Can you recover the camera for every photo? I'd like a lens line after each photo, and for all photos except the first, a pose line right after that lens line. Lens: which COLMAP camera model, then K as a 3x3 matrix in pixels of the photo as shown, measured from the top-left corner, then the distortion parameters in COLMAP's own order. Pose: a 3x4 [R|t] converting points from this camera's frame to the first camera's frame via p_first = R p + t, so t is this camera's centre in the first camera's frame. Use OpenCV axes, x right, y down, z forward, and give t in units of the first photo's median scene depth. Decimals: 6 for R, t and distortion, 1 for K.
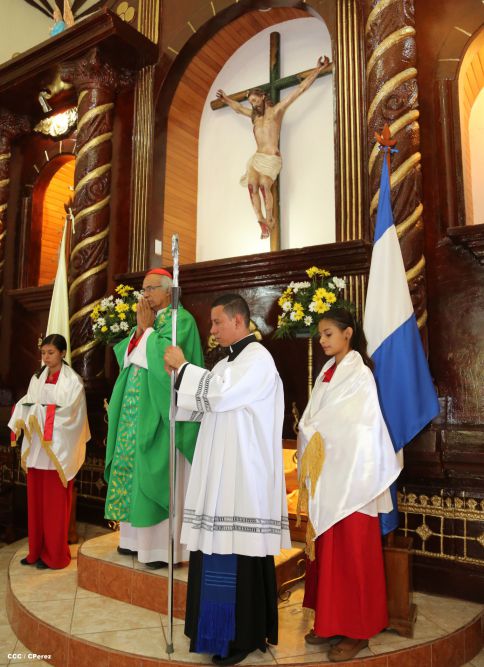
lens RADIAL K [[570.0, 0, 241.1], [0, 570.0, 324.0], [0, 0, 1]] dist [-0.096085, 0.094961]
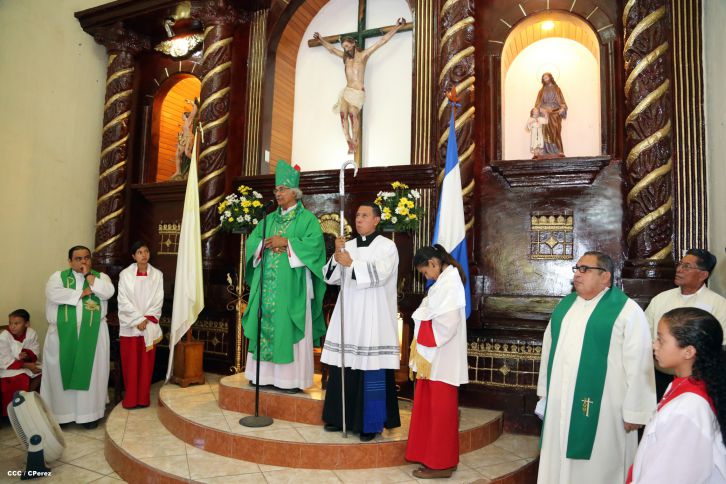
lens RADIAL K [[534.3, 0, 363.0], [0, 534.3, 242.0], [0, 0, 1]] dist [-0.089839, 0.003827]
pose [[0.985486, 0.029354, 0.167198, -0.145566], [-0.037872, 0.998130, 0.047990, -0.009627], [-0.165477, -0.053626, 0.984755, -0.250183]]
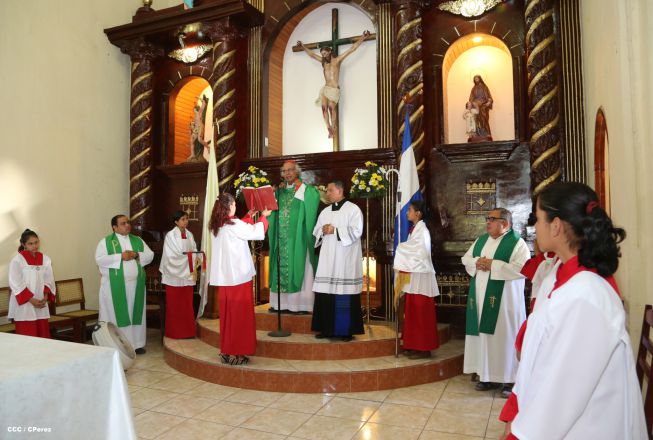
lens RADIAL K [[568.2, 0, 326.5], [0, 568.2, 220.0], [0, 0, 1]] dist [-0.094763, -0.004038]
pose [[0.984626, -0.010176, 0.174377, -0.299609], [-0.003616, 0.996900, 0.078594, -0.044289], [-0.174637, -0.078017, 0.981537, -0.752579]]
